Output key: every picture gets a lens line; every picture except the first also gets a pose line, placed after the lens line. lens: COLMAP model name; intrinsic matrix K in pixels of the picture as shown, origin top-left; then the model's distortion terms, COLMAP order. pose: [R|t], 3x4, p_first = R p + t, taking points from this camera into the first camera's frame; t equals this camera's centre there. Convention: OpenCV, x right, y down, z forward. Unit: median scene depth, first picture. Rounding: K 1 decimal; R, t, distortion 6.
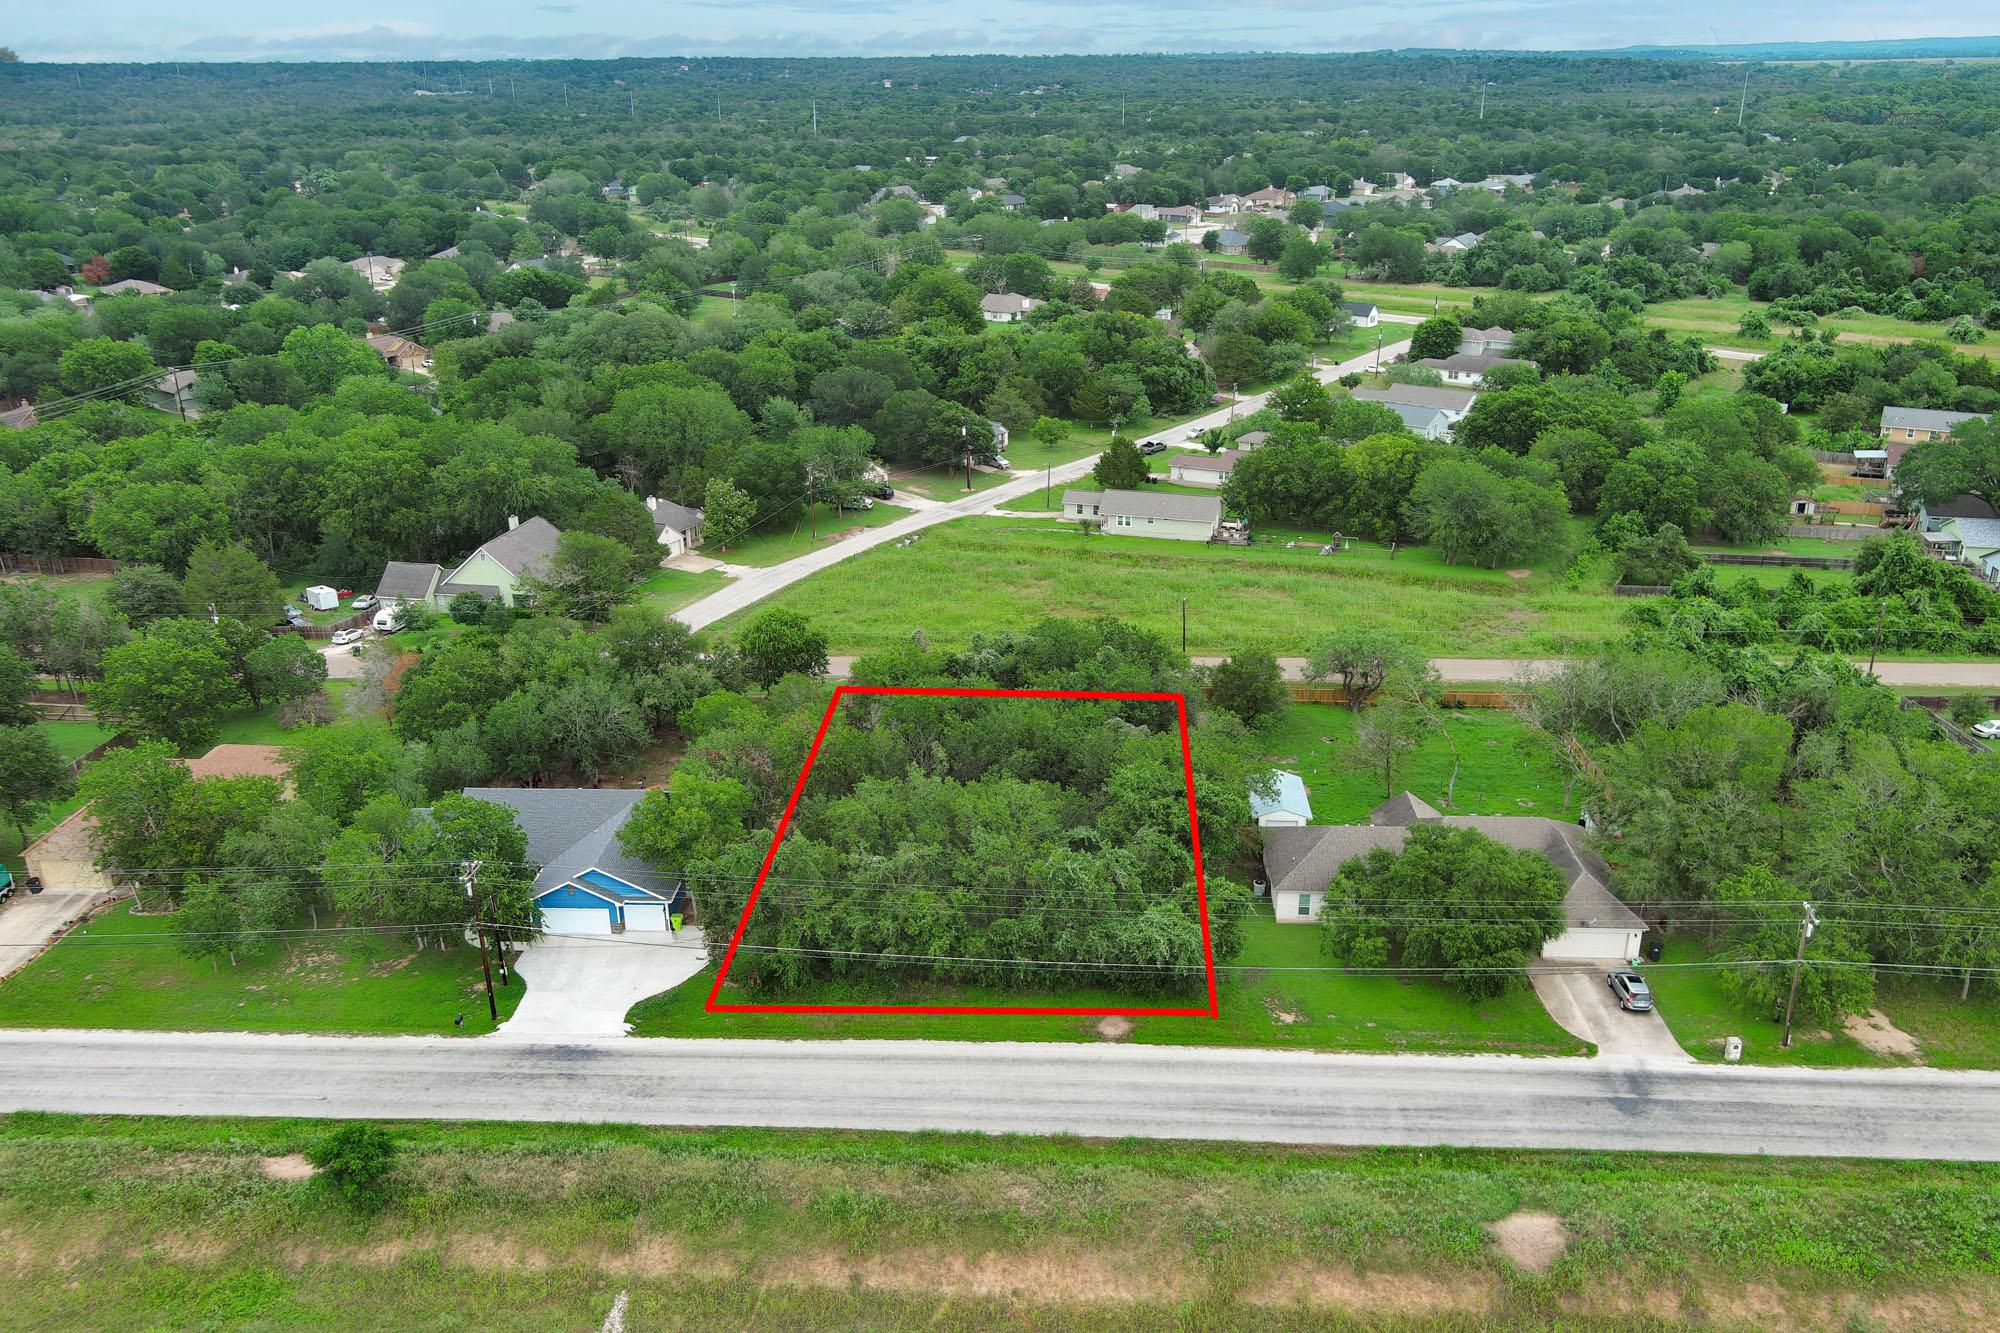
lens RADIAL K [[1553.2, 0, 998.5], [0, 1553.2, 663.1], [0, 0, 1]] dist [0.023140, -0.017381]
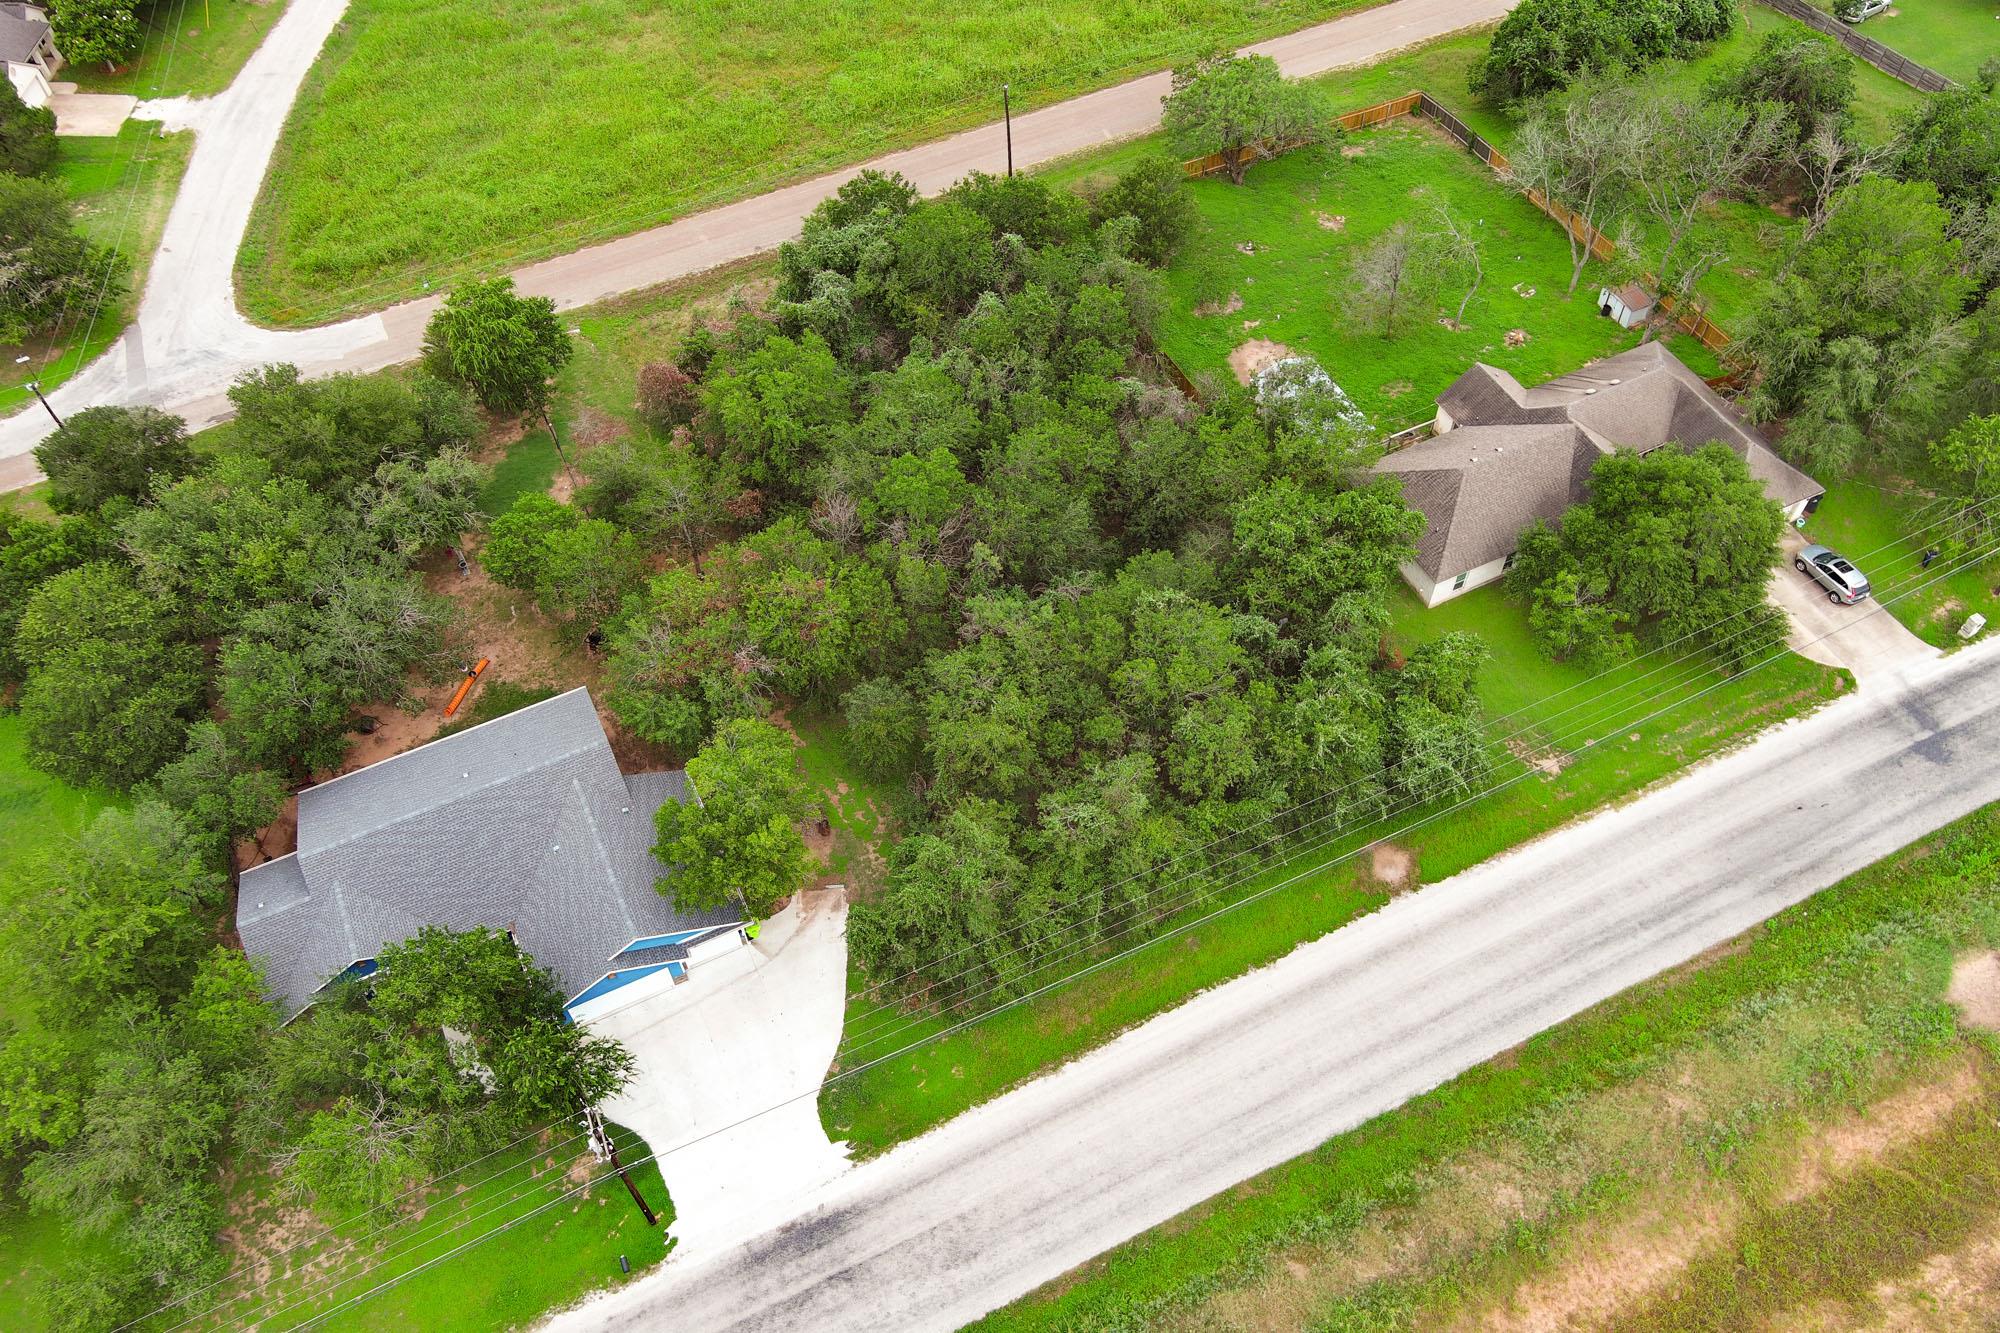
lens RADIAL K [[1553.2, 0, 999.7], [0, 1553.2, 675.2], [0, 0, 1]] dist [0.023140, -0.017381]
pose [[0.875972, -0.387955, 0.286642, -0.268515], [0.184213, 0.818264, 0.544527, -0.293527], [-0.445801, -0.424187, 0.788243, 0.447541]]
